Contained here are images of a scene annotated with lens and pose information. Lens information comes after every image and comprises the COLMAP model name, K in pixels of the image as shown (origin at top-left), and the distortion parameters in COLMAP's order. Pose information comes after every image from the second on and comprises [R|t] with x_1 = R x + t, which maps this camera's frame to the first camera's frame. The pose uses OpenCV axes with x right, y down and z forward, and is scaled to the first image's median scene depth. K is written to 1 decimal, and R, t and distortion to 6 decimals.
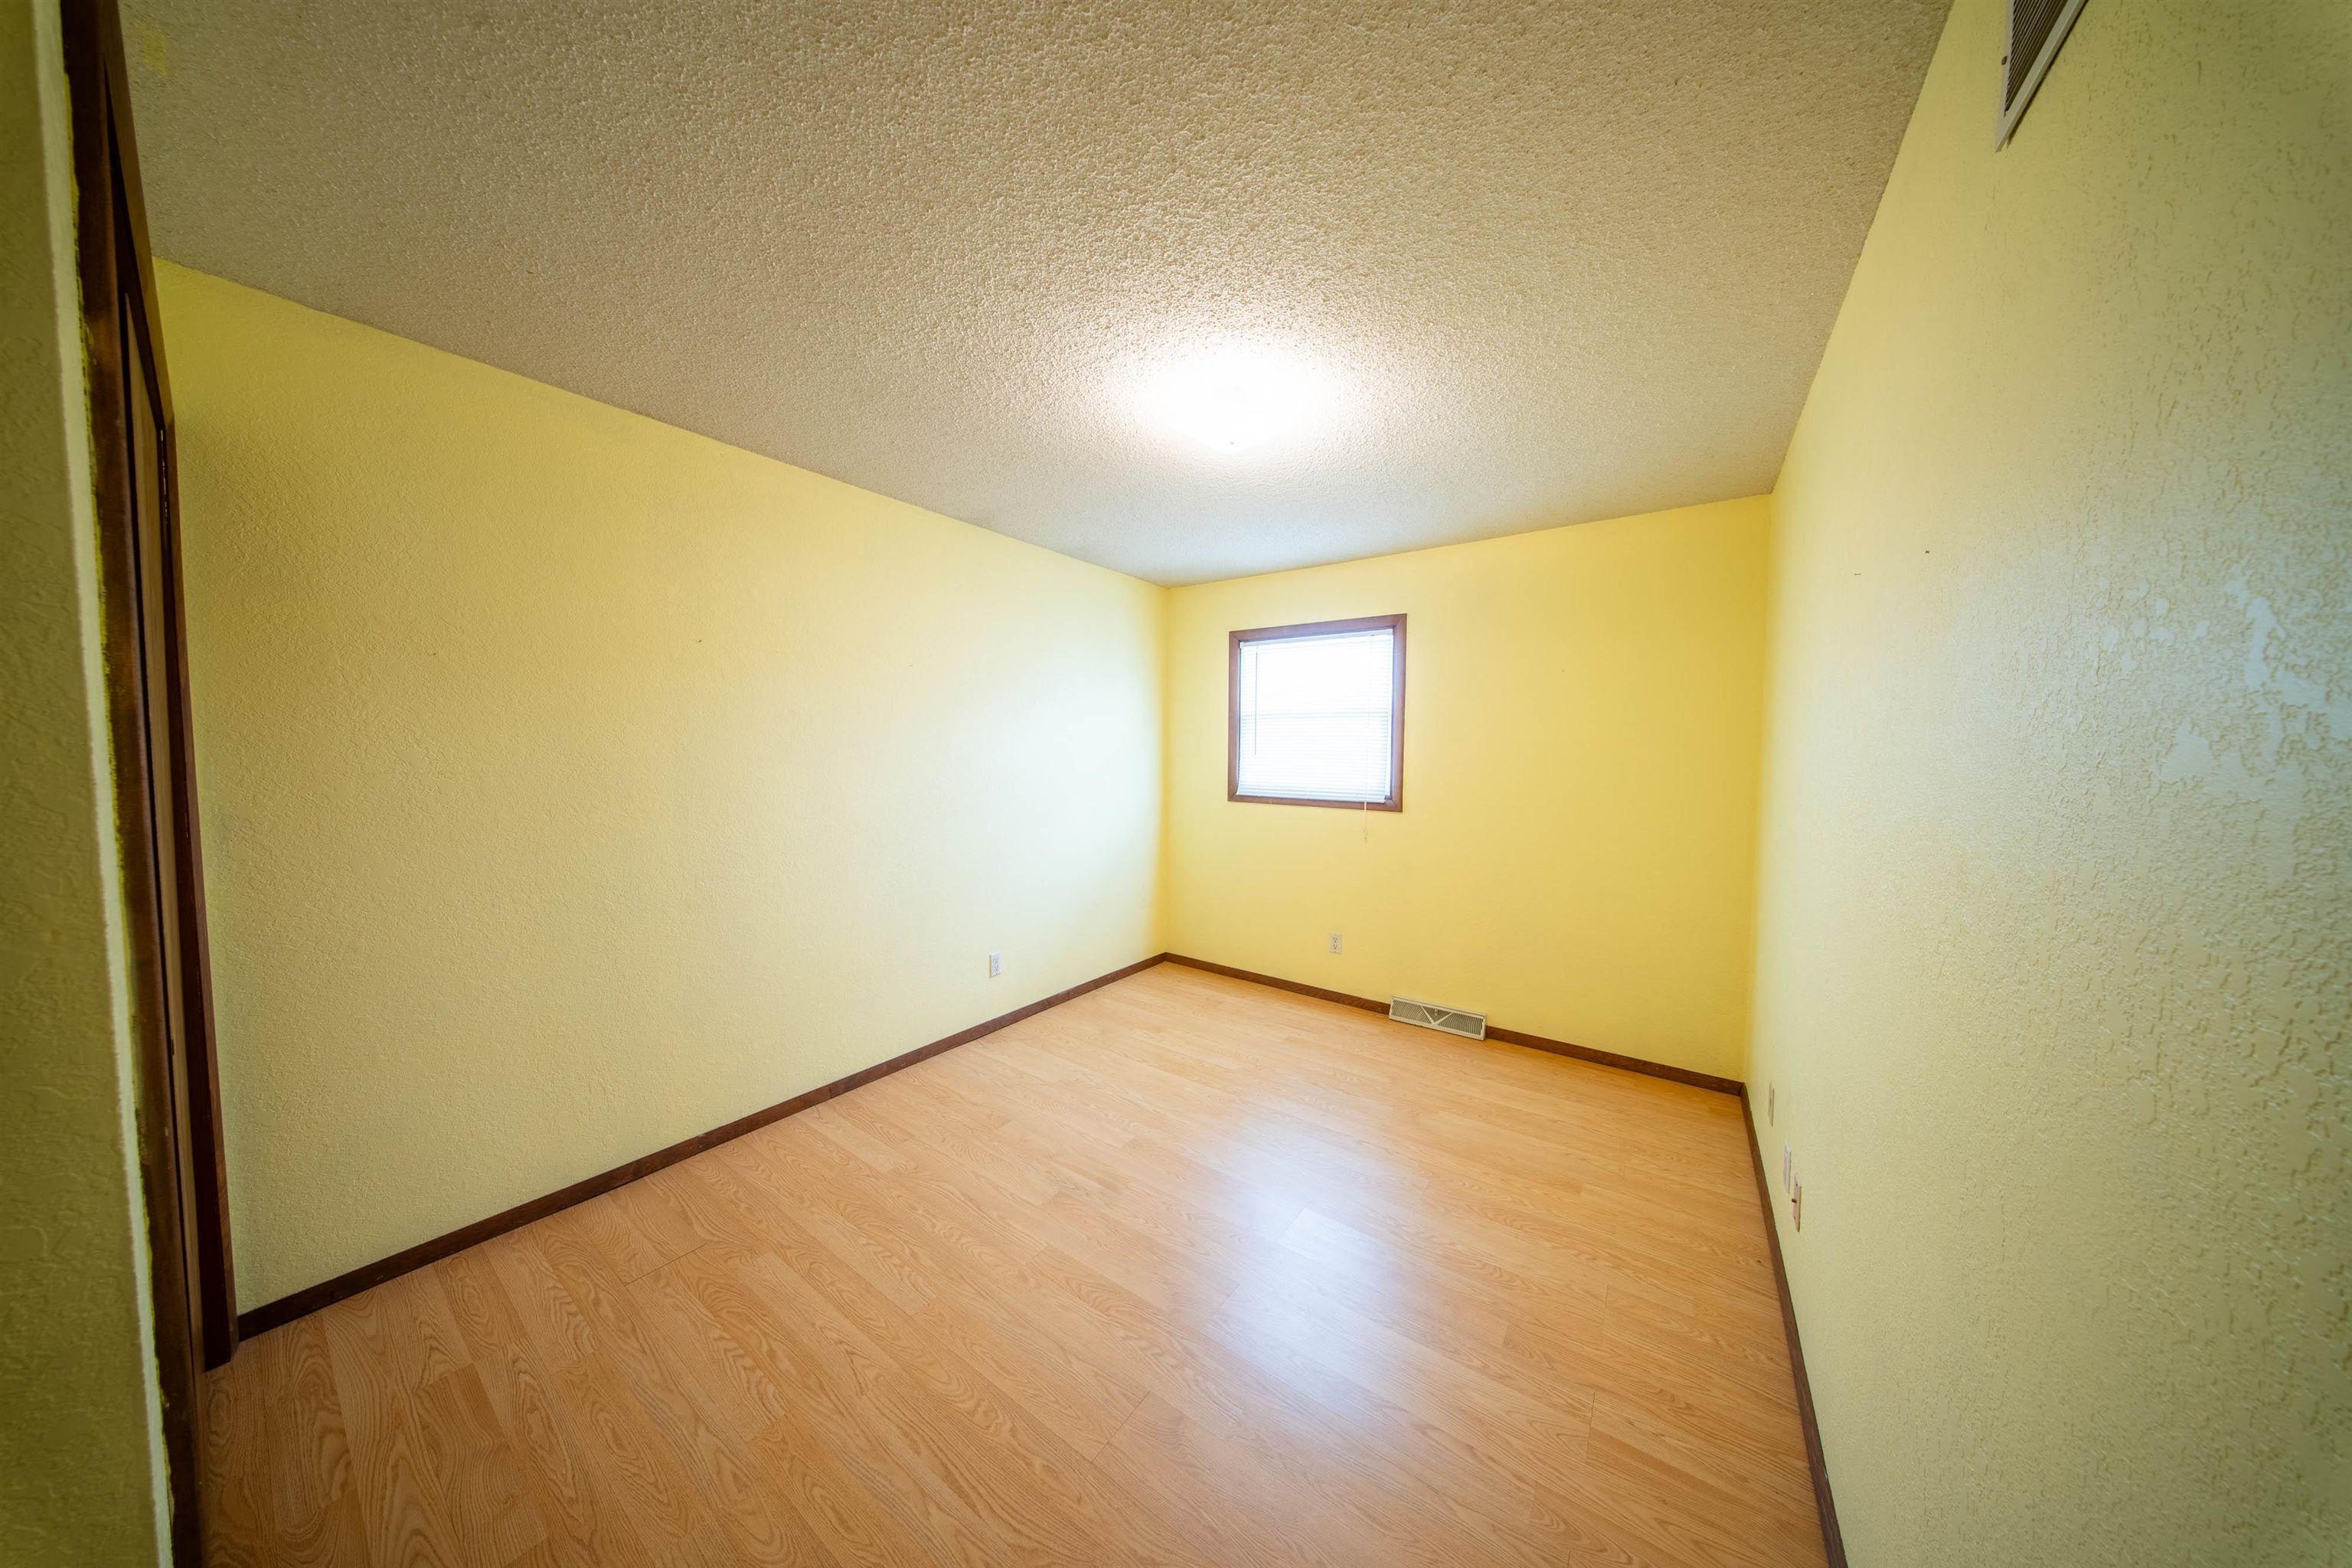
lens RADIAL K [[701.4, 0, 1169.0], [0, 701.4, 780.2], [0, 0, 1]] dist [0.006327, -0.002723]
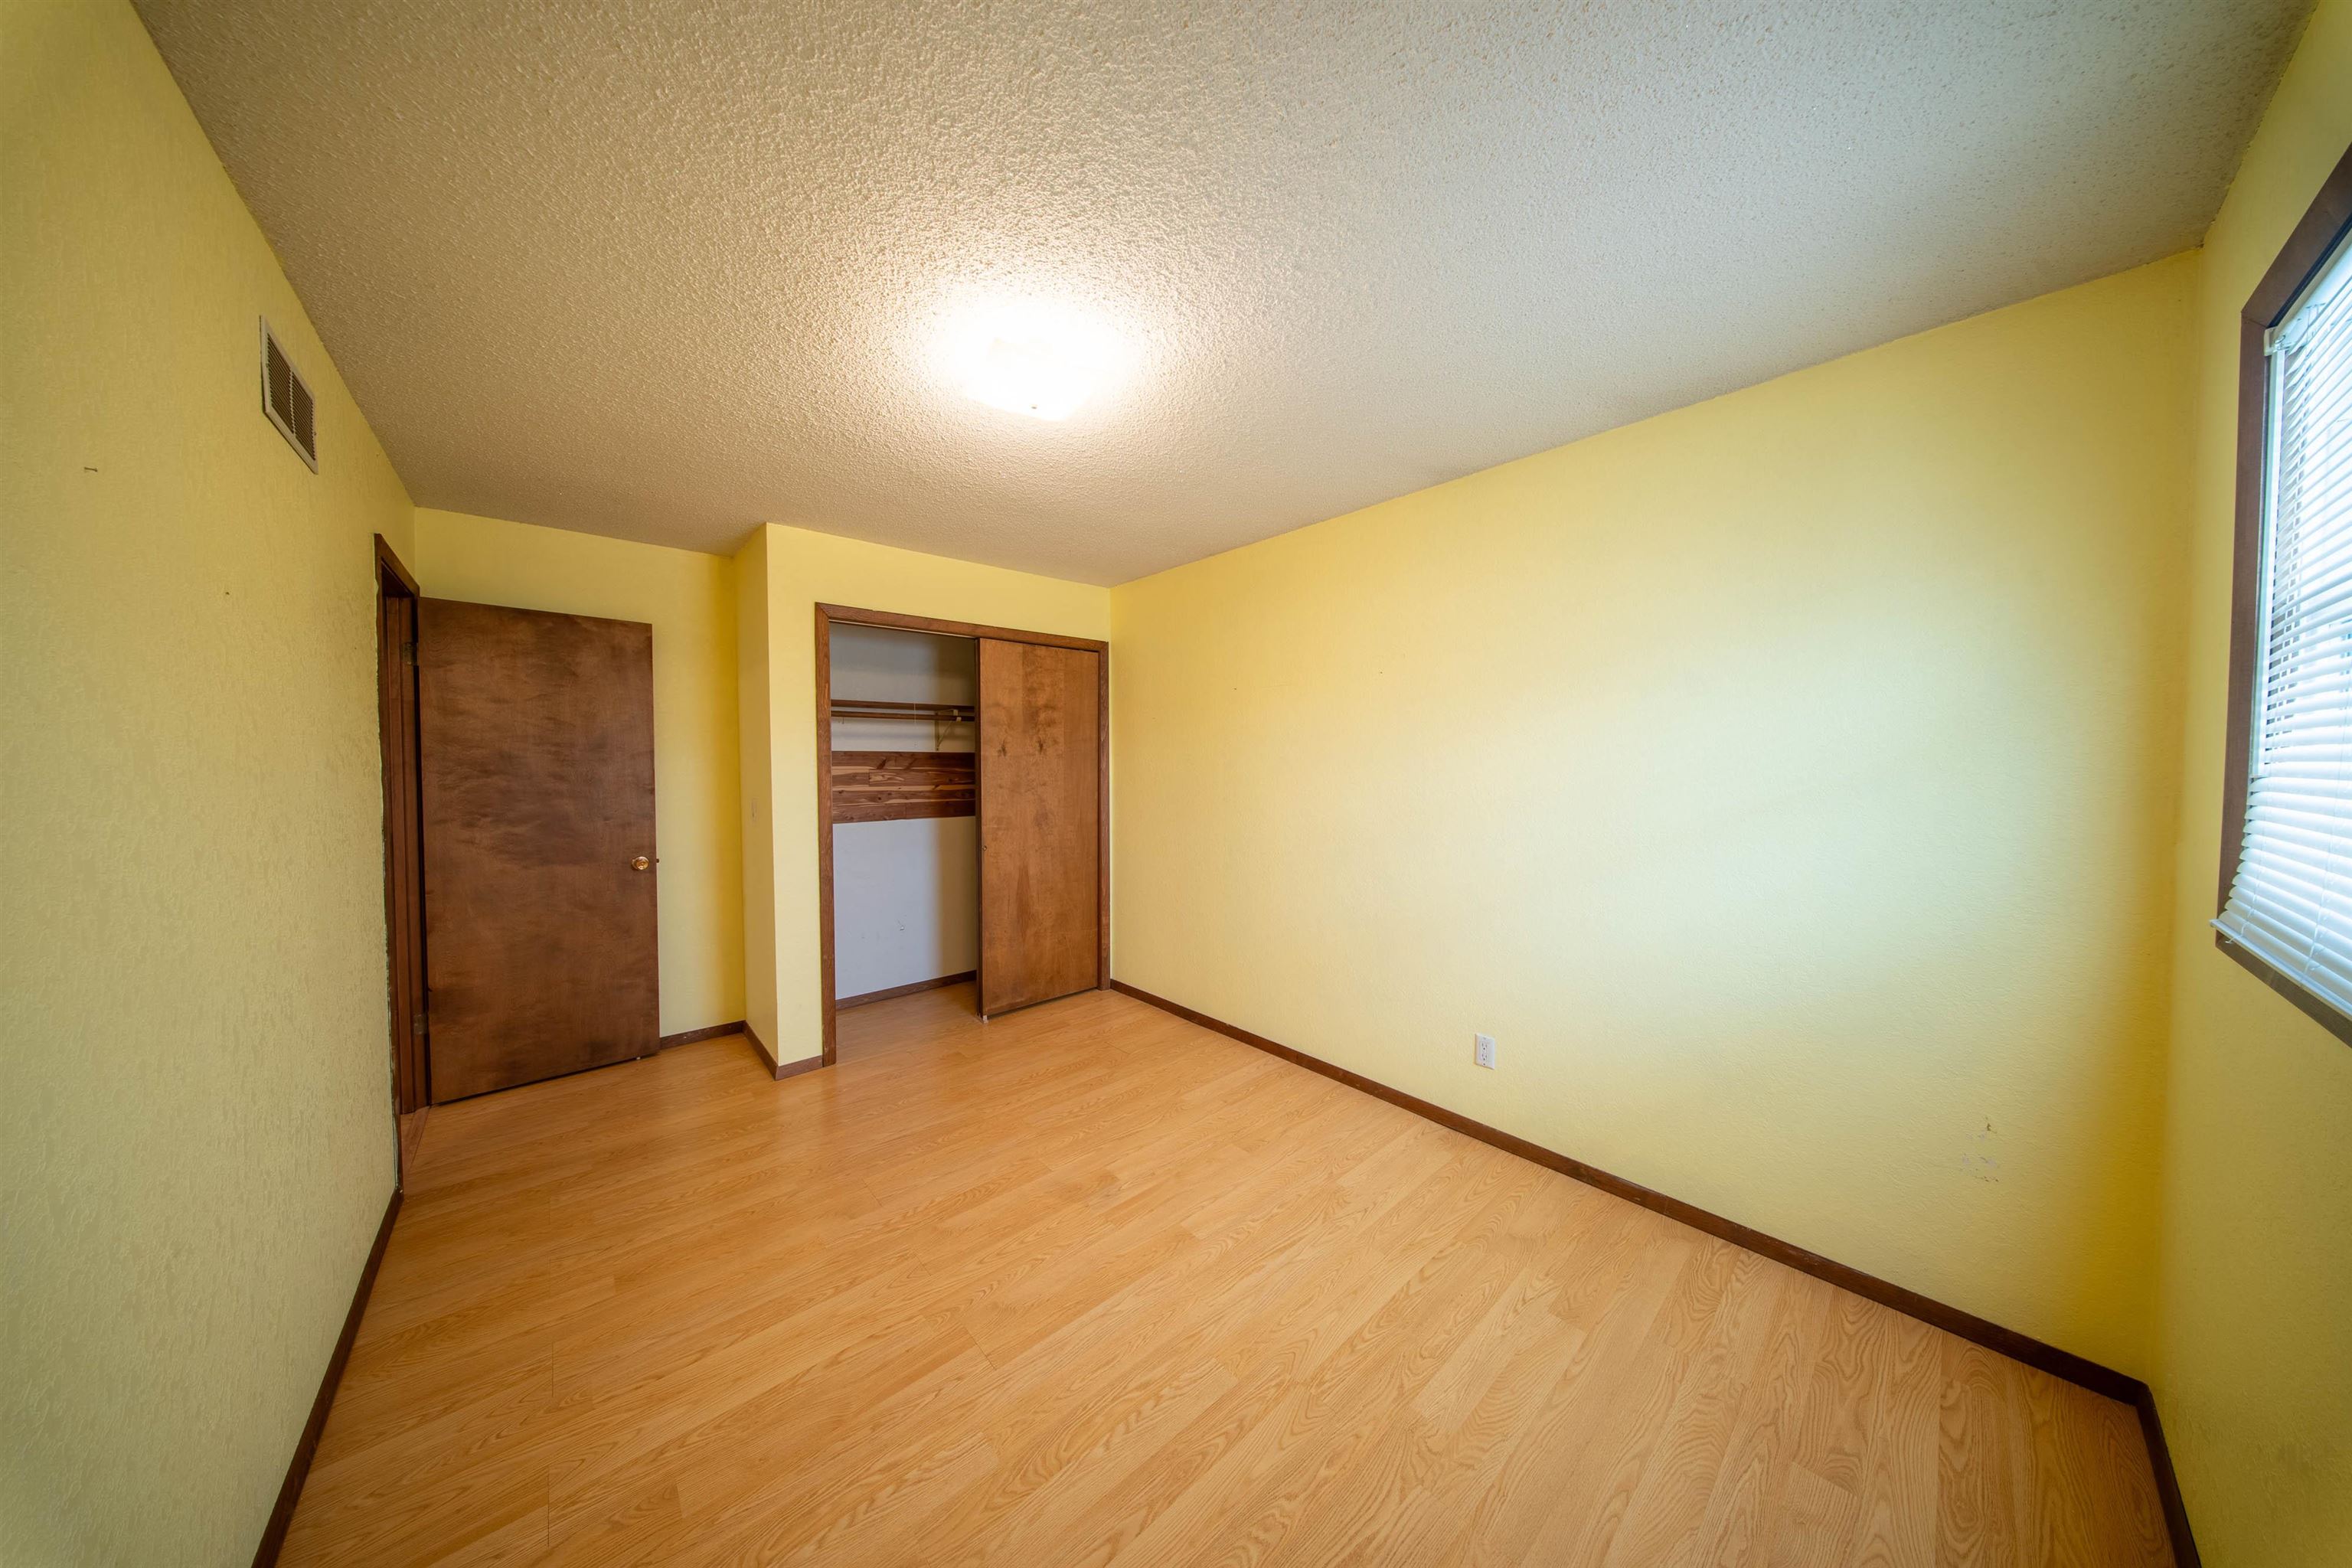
lens RADIAL K [[701.4, 0, 1169.0], [0, 701.4, 780.2], [0, 0, 1]] dist [0.006327, -0.002723]
pose [[-0.223925, 0.029921, -0.974147, 0.688018], [-0.044882, 0.998152, 0.040975, -0.051514], [0.973572, 0.052897, -0.222168, 1.041185]]
